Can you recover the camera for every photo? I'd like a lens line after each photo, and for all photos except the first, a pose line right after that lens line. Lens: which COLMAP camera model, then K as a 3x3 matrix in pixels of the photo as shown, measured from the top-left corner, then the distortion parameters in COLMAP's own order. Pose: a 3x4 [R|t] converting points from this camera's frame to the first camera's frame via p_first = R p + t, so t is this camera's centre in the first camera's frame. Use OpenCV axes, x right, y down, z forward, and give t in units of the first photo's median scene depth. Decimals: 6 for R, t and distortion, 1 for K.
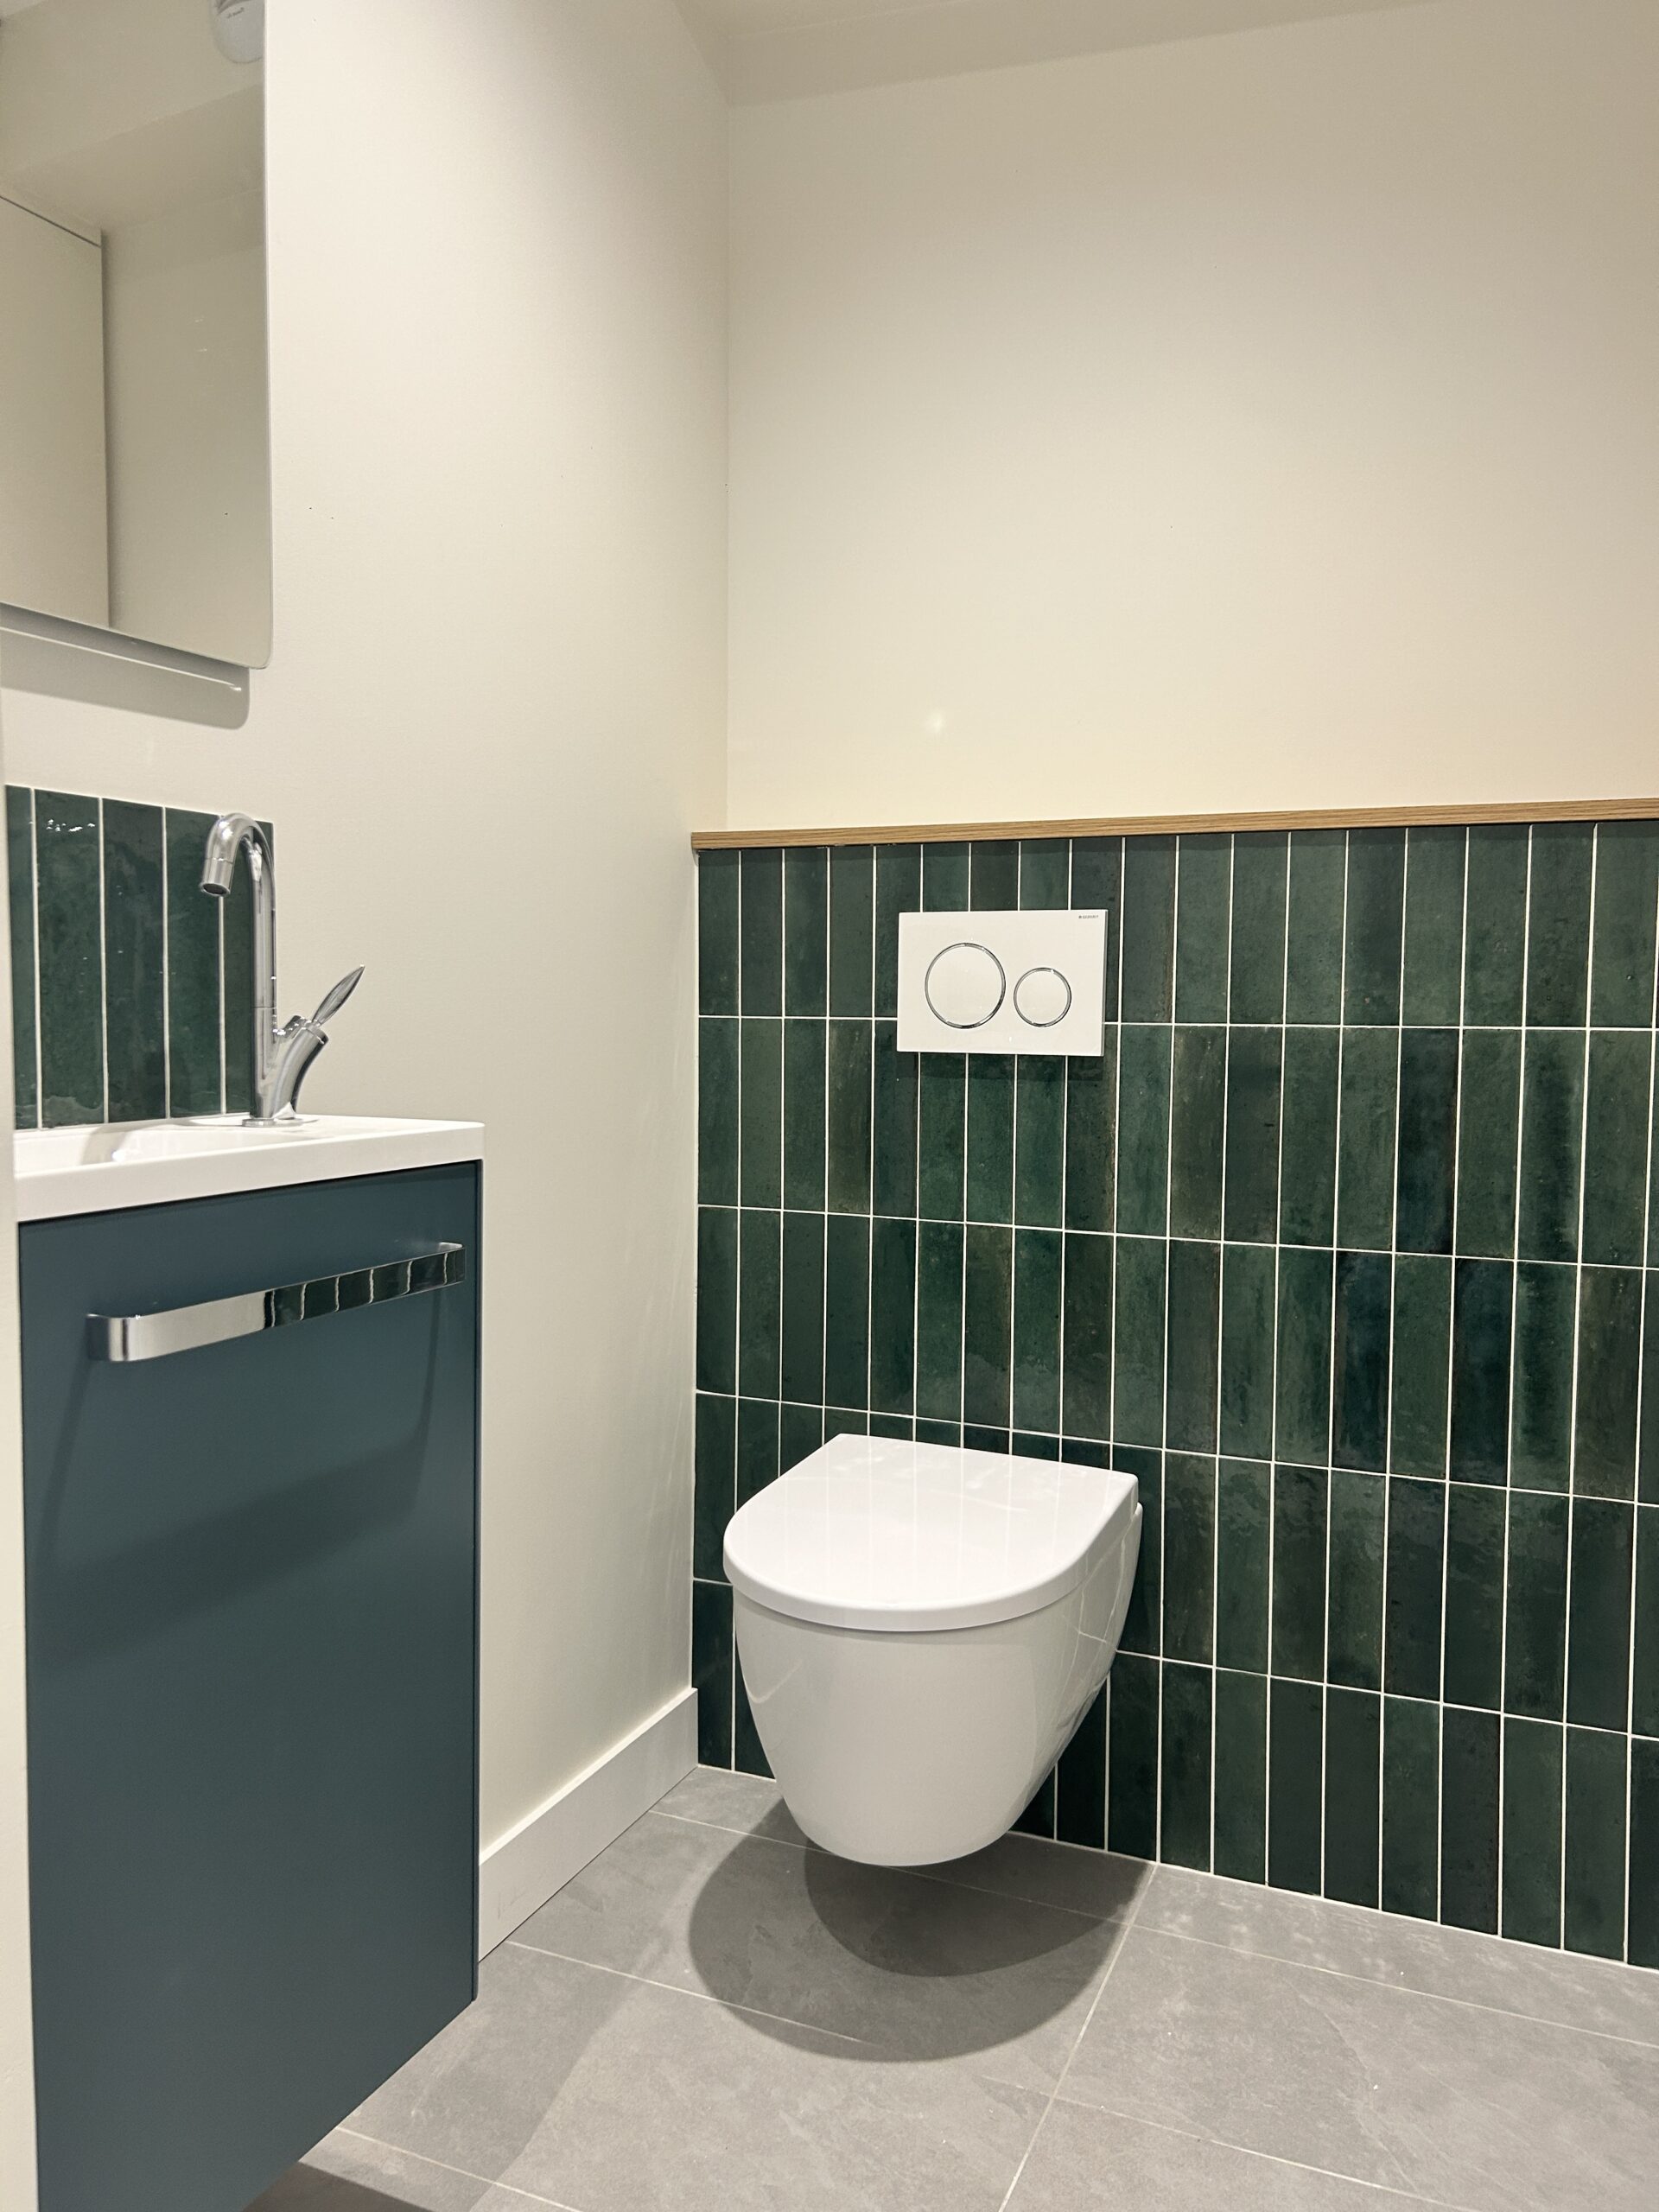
lens RADIAL K [[1664.8, 0, 810.7], [0, 1664.8, 1127.4], [0, 0, 1]] dist [0.042757, -0.076393]
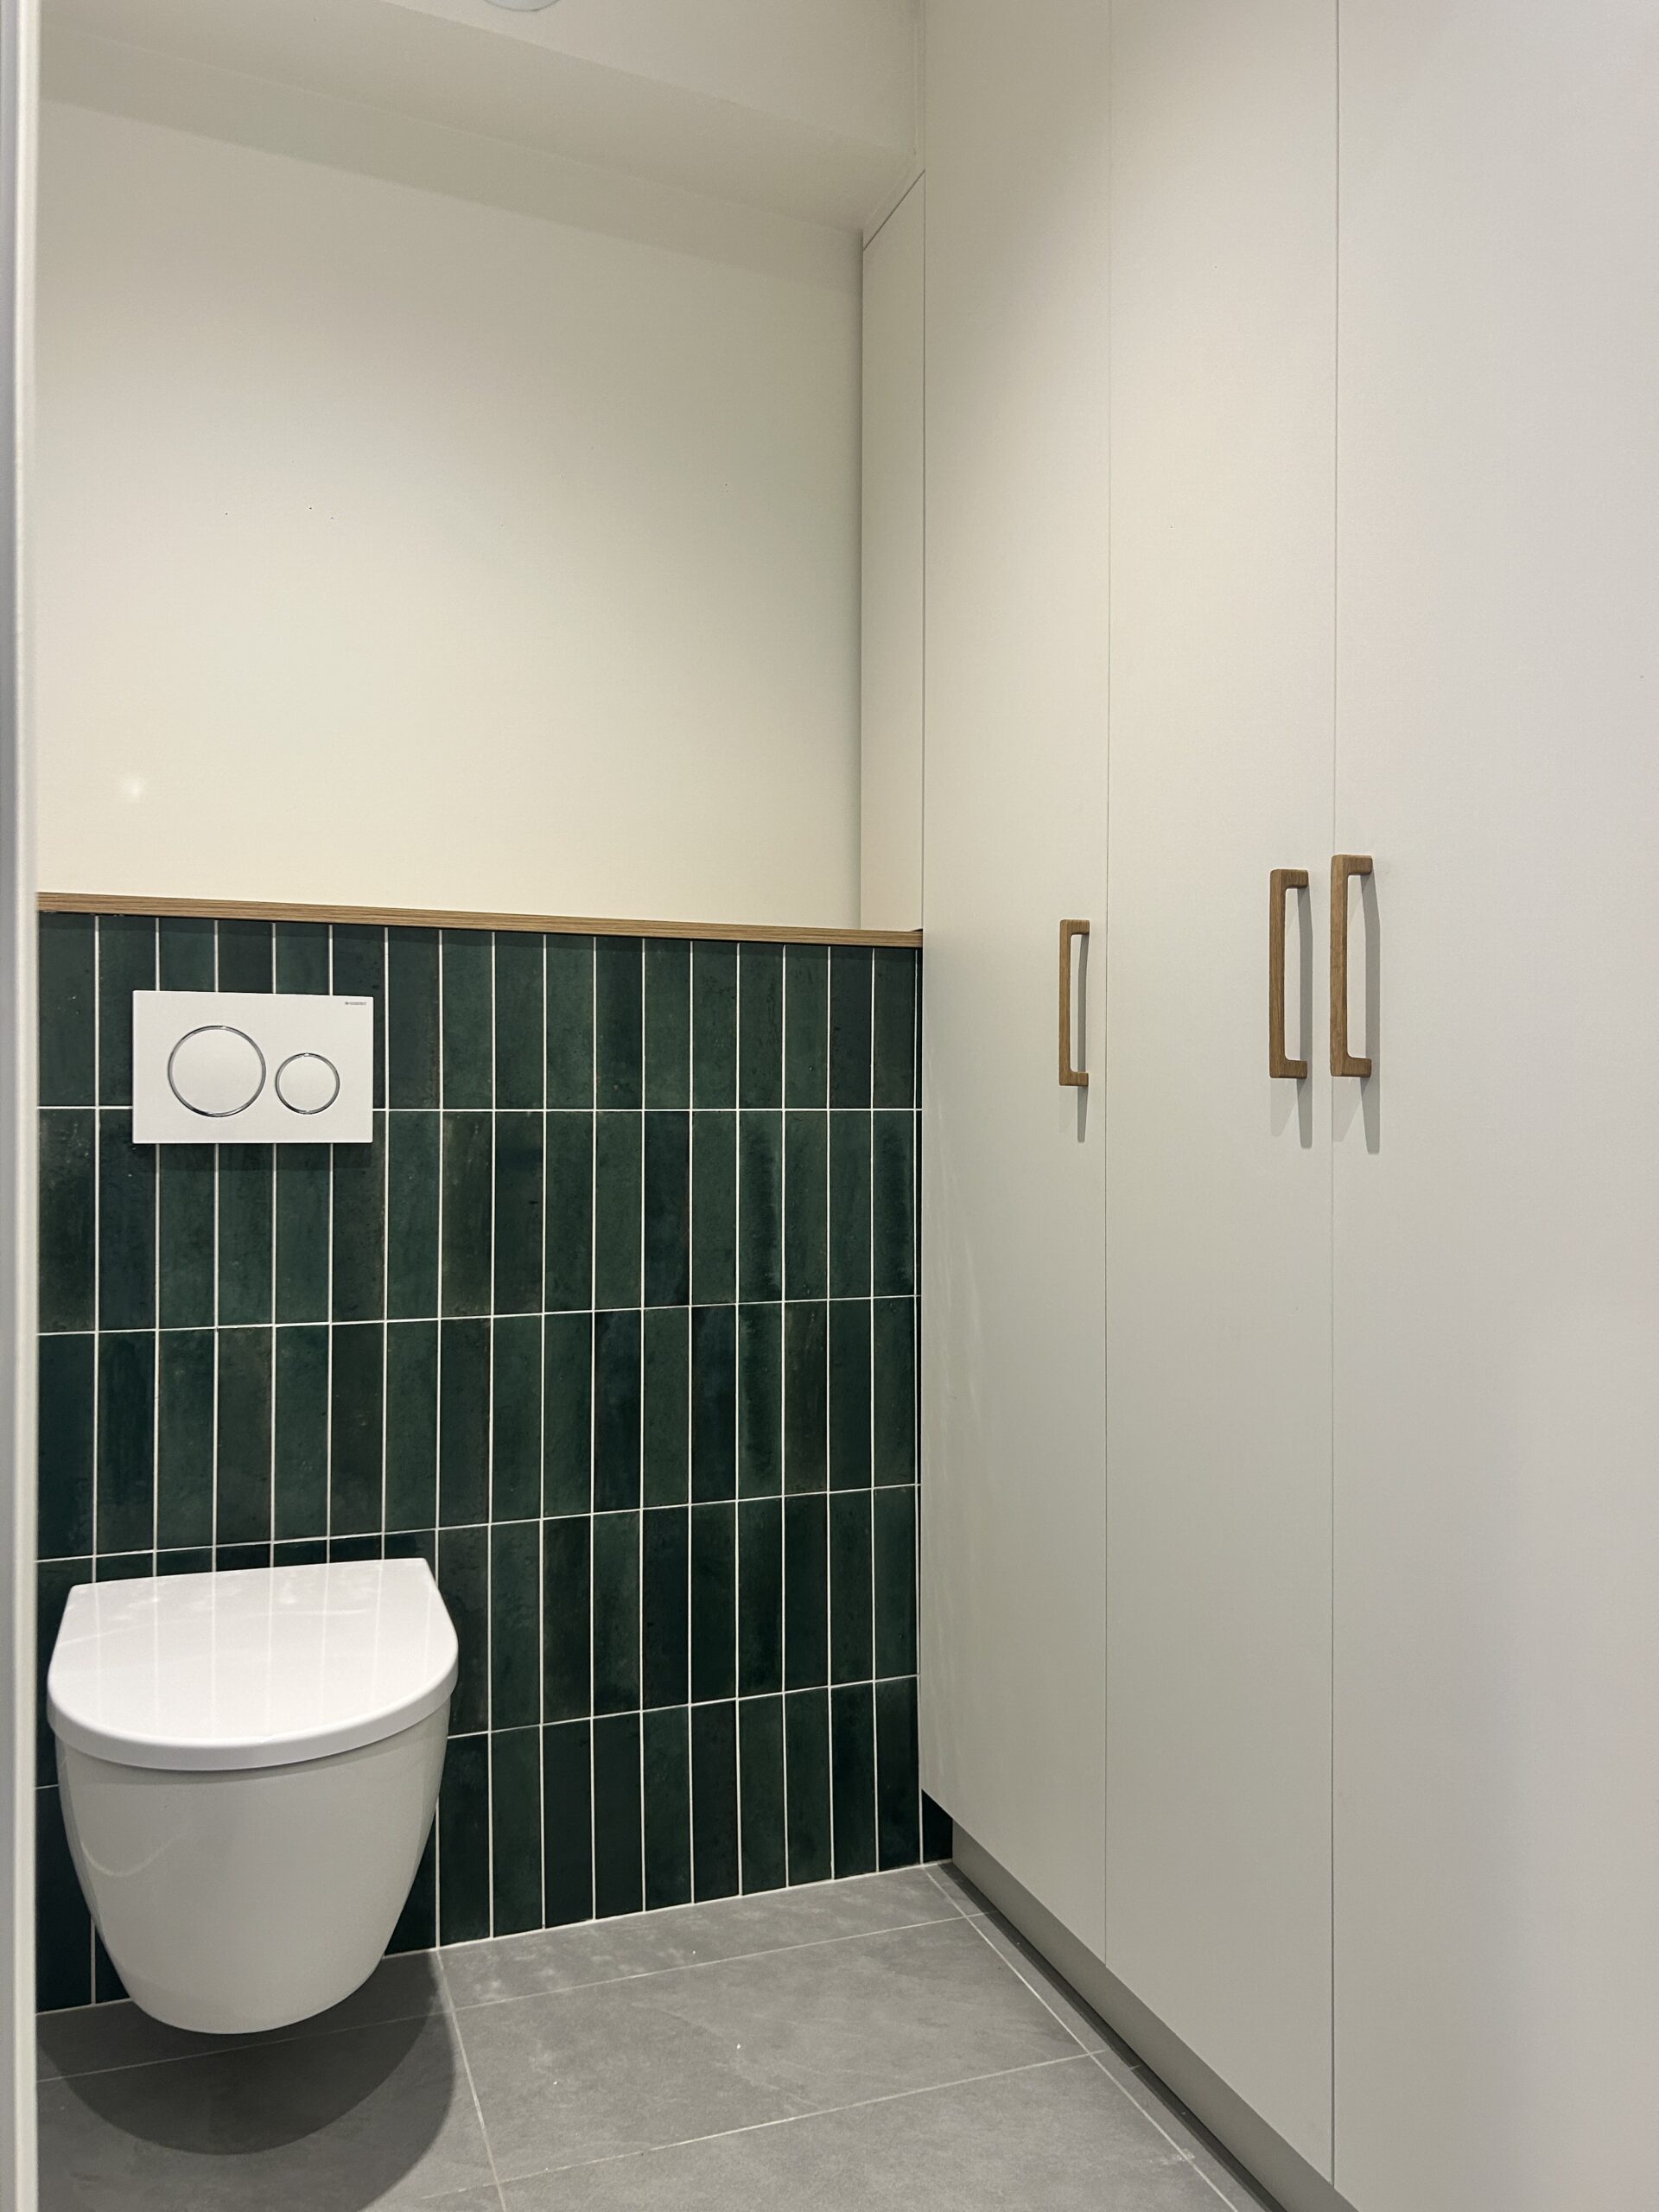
lens RADIAL K [[1699.9, 0, 829.5], [0, 1699.9, 1106.0], [0, 0, 1]] dist [0.032800, -0.082183]
pose [[0.698715, -0.008248, 0.715353, -0.378289], [0.056958, 0.997401, -0.044133, -0.004086], [-0.713129, 0.071581, 0.697368, 0.094127]]
